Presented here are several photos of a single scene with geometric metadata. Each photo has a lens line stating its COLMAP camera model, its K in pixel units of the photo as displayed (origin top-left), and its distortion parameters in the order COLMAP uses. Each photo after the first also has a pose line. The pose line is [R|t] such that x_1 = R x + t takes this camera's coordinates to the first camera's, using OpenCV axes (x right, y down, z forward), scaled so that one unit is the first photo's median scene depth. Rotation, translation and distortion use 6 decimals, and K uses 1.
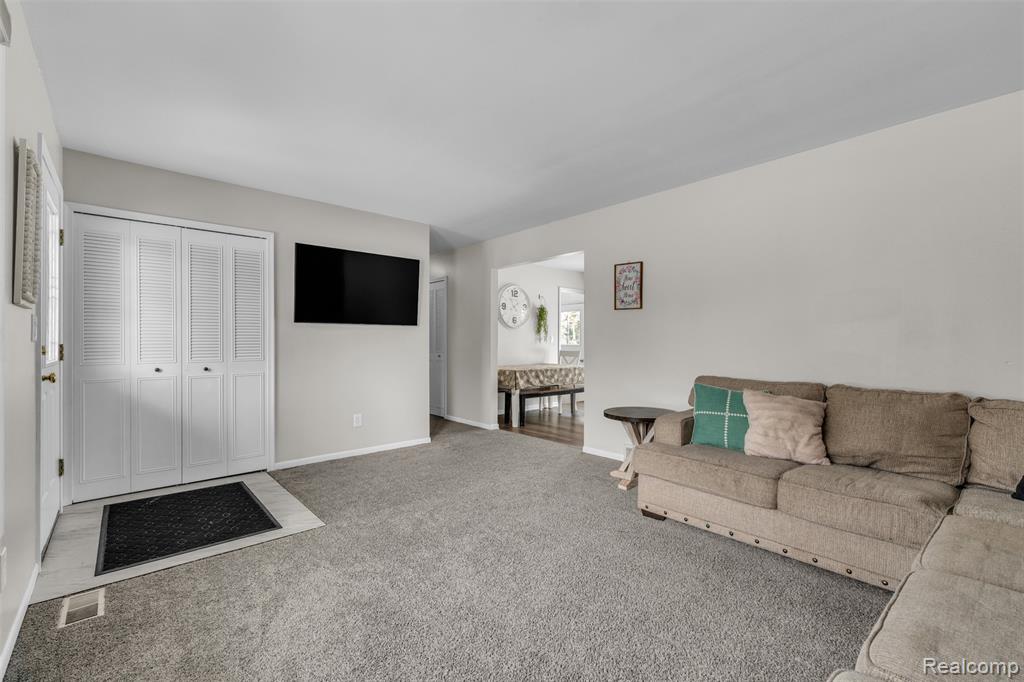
lens RADIAL K [[438.2, 0, 533.7], [0, 438.2, 337.6], [0, 0, 1]] dist [0.001456, 0.000423]
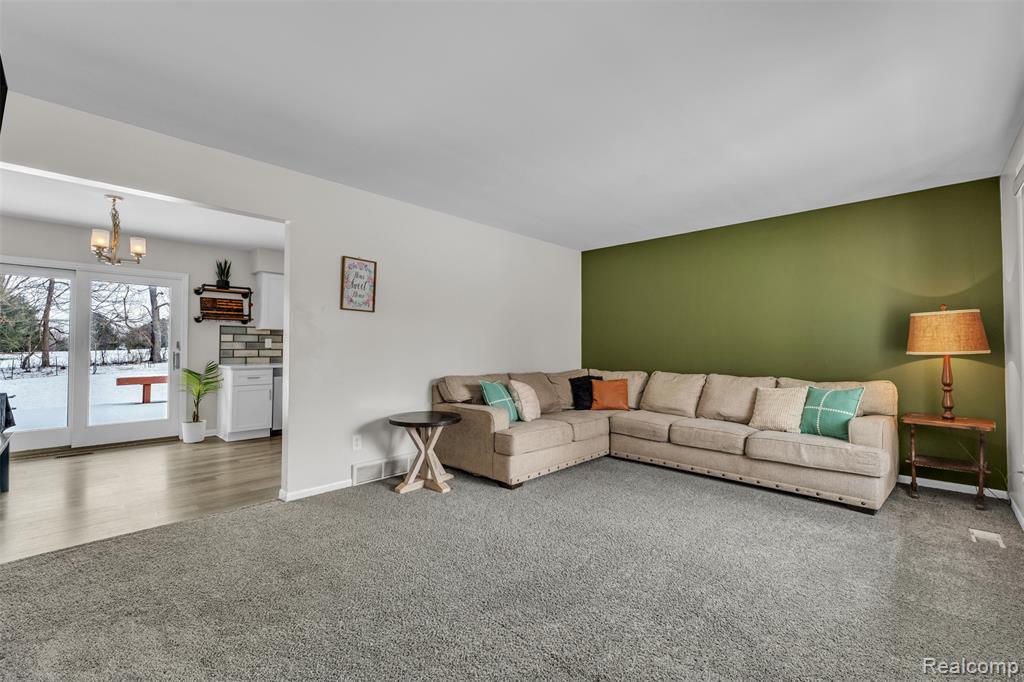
lens RADIAL K [[435.4, 0, 488.5], [0, 435.4, 339.5], [0, 0, 1]] dist [0.000332, 0.000107]
pose [[-0.017965, 0.017460, 0.999686, -0.669395], [-0.012613, 0.999764, -0.017688, 0.005468], [-0.999759, -0.012926, -0.017740, 0.753612]]
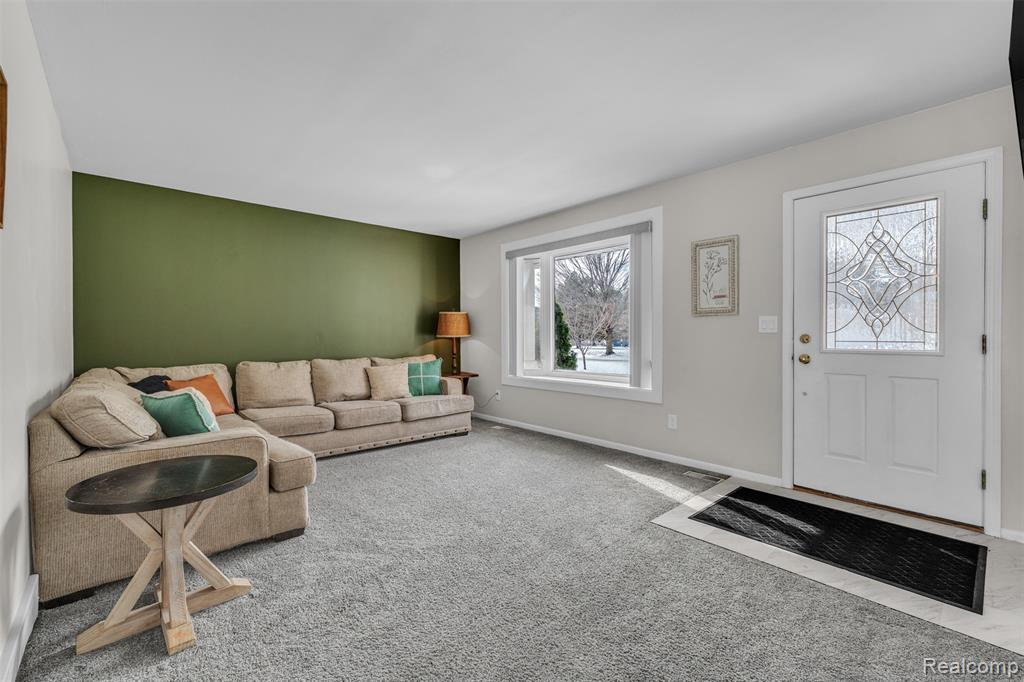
lens RADIAL K [[438.2, 0, 533.7], [0, 438.2, 337.6], [0, 0, 1]] dist [0.001456, 0.000423]
pose [[-0.999995, 0.001562, -0.002829, -0.155767], [0.001573, 0.999991, -0.003936, 0.015676], [0.002822, -0.003941, -0.999988, 1.264555]]
